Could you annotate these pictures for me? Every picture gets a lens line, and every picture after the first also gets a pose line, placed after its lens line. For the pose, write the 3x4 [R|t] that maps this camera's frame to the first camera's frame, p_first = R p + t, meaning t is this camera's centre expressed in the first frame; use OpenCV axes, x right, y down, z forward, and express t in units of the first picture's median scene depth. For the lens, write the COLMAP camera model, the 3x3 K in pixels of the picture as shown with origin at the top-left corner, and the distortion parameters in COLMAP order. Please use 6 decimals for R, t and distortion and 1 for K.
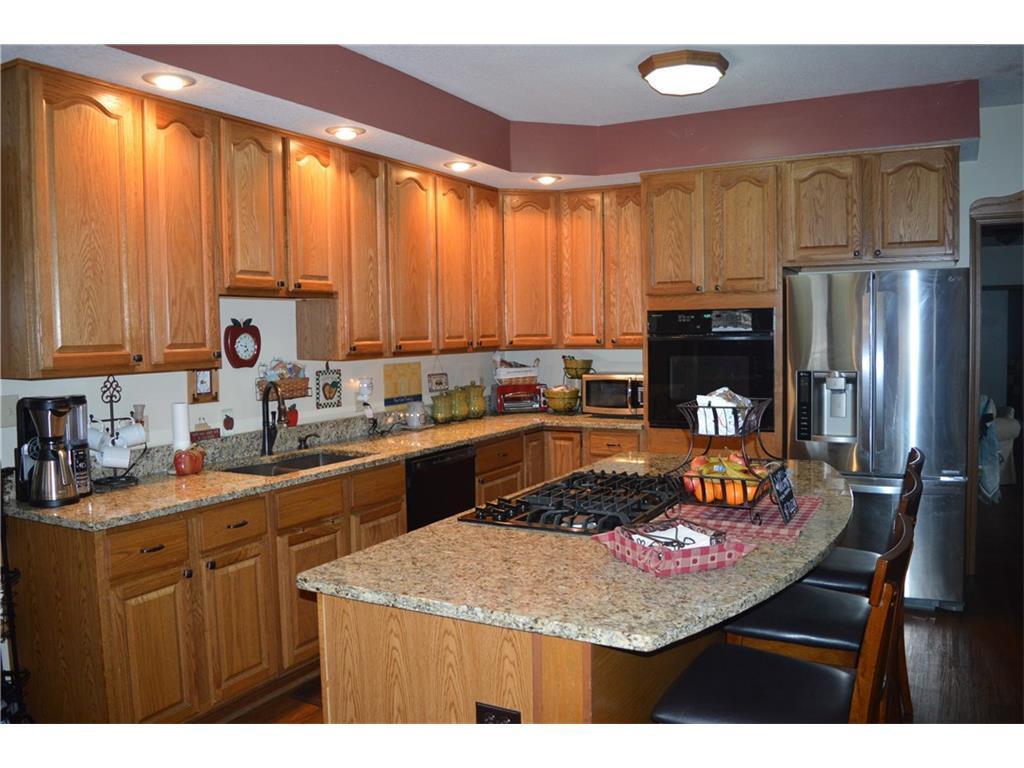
lens RADIAL K [[822.4, 0, 515.8], [0, 822.4, 376.9], [0, 0, 1]] dist [-0.096095, 0.023454]
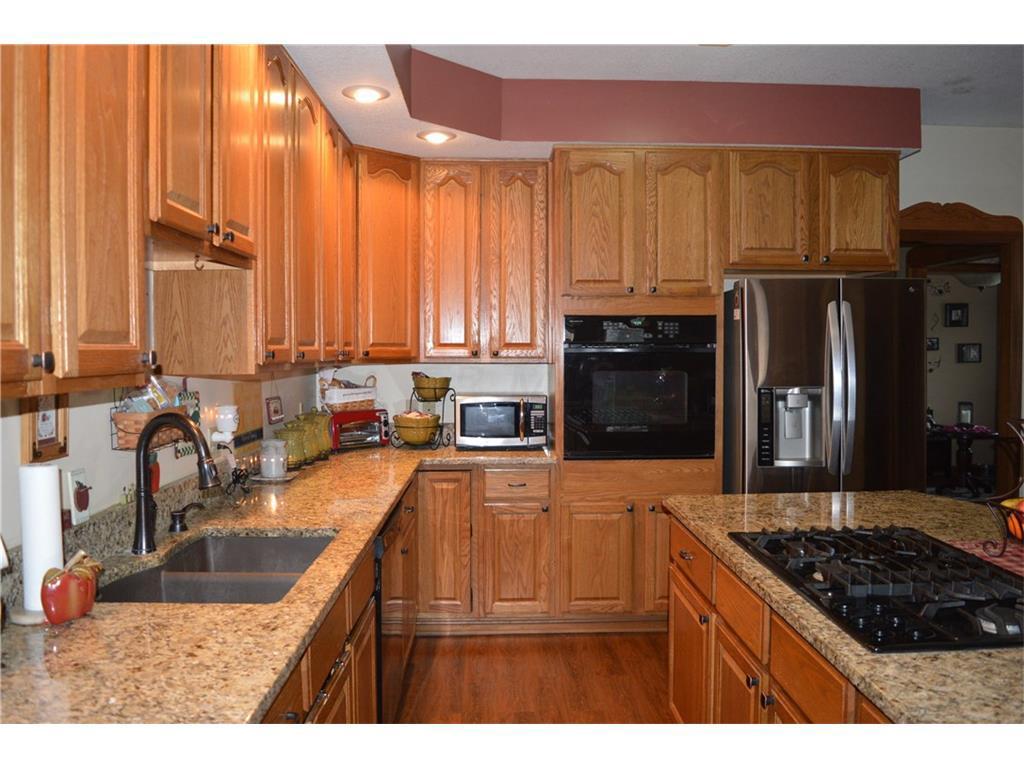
lens RADIAL K [[822.4, 0, 515.8], [0, 822.4, 376.9], [0, 0, 1]] dist [-0.096095, 0.023454]
pose [[0.862879, -0.001574, 0.505408, -0.285601], [0.015721, 0.999595, -0.023726, -0.001790], [-0.505166, 0.028418, 0.862554, 0.328871]]
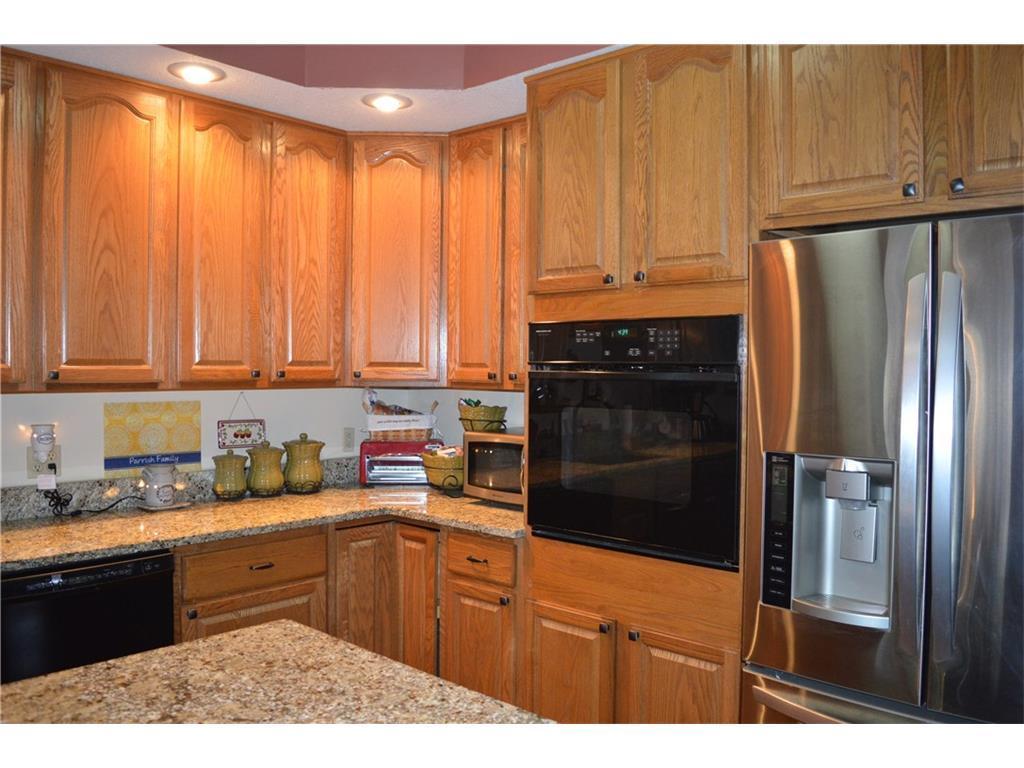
lens RADIAL K [[822.4, 0, 515.8], [0, 822.4, 376.9], [0, 0, 1]] dist [-0.096095, 0.023454]
pose [[0.972086, 0.027921, -0.232956, 0.278364], [-0.037418, 0.998635, -0.036450, -0.023864], [0.231620, 0.044149, 0.971804, 0.463526]]
